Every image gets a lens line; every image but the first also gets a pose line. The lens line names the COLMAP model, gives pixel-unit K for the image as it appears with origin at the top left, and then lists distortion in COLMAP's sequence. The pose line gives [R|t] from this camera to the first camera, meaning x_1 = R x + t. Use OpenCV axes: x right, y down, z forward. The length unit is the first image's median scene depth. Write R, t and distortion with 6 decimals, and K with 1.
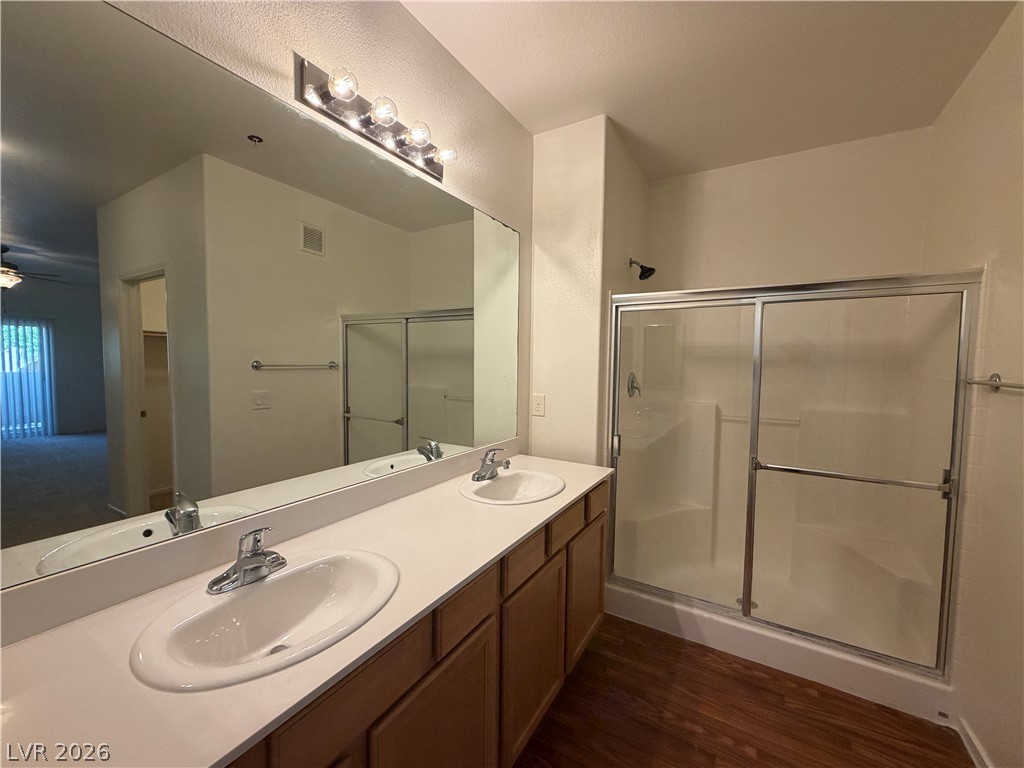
lens RADIAL K [[407.8, 0, 511.9], [0, 407.8, 375.0], [0, 0, 1]] dist [-0.004474, 0.001553]
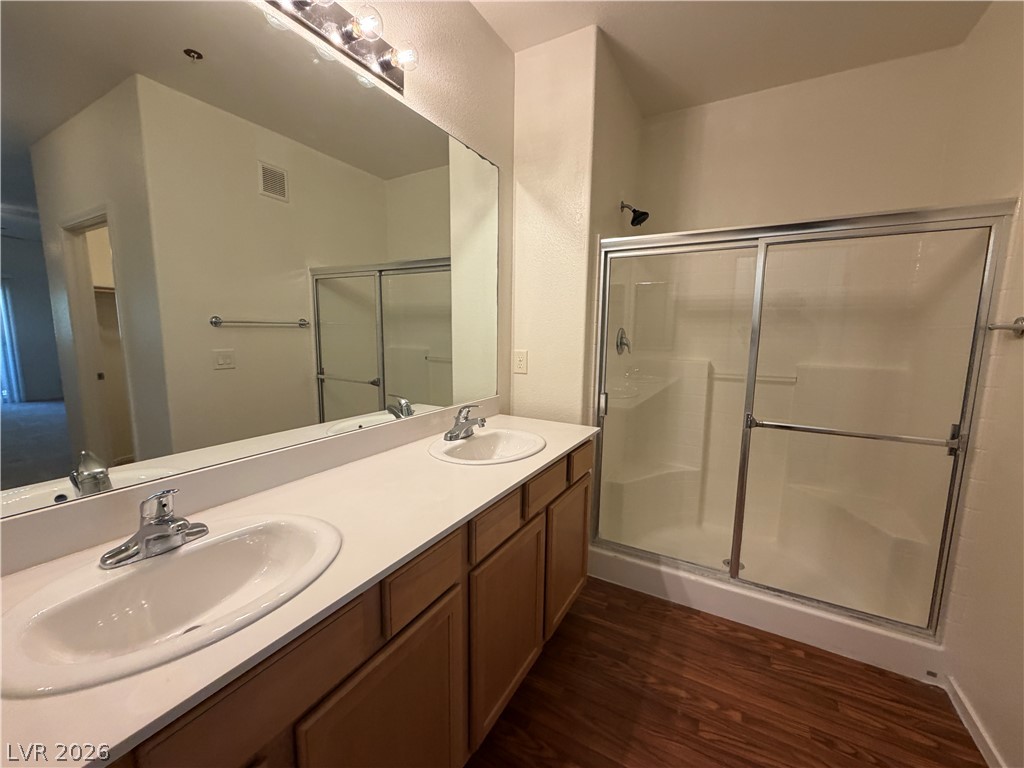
lens RADIAL K [[407.8, 0, 513.2], [0, 407.8, 374.3], [0, 0, 1]] dist [-0.004474, 0.001553]
pose [[0.999682, -0.001518, 0.025157, 0.031627], [-0.000363, 0.997215, 0.074582, 0.041148], [-0.025200, -0.074567, 0.996898, 0.091417]]
